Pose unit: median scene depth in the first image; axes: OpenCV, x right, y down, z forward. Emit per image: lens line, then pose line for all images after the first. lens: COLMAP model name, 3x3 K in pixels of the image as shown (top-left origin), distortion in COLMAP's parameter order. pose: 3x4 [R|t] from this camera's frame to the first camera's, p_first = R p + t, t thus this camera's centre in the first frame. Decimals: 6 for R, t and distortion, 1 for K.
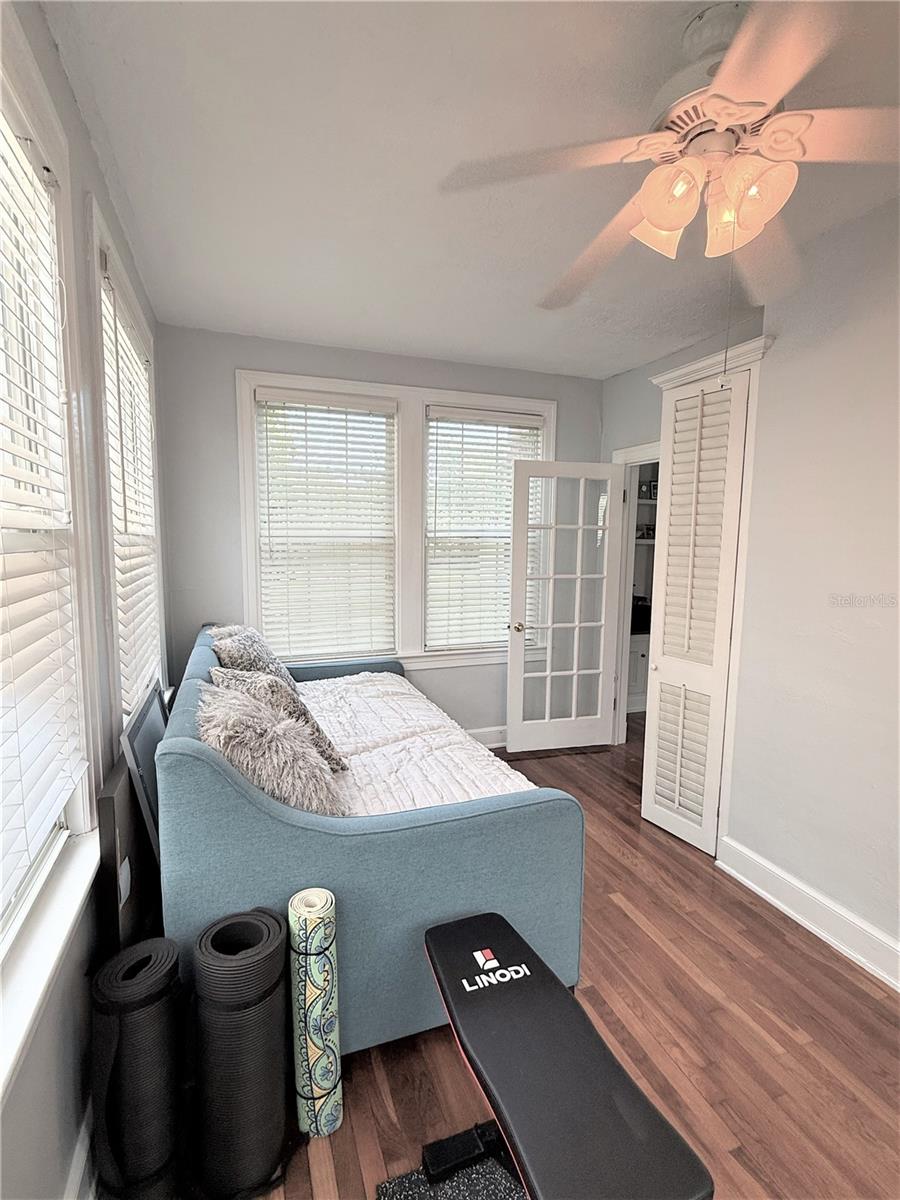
lens RADIAL K [[558.8, 0, 447.4], [0, 558.8, 595.3], [0, 0, 1]] dist [0.000179, 0.000479]
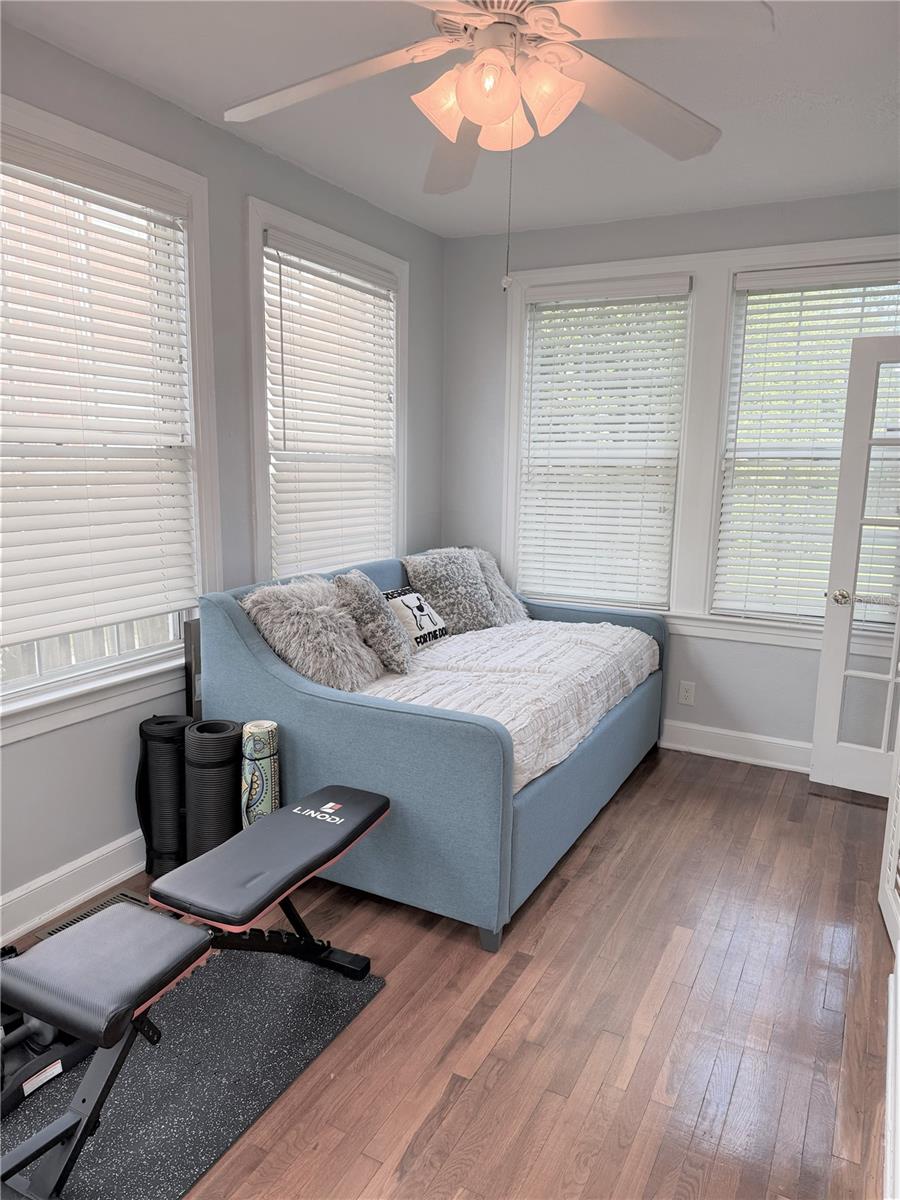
lens RADIAL K [[844.7, 0, 450.0], [0, 844.7, 600.0], [0, 0, 1]] dist [0.050096, -0.001336]
pose [[0.662388, 0.124571, -0.738731, 0.620960], [-0.085426, 0.992206, 0.090716, 0.010603], [0.744274, 0.003017, 0.667867, -0.008168]]
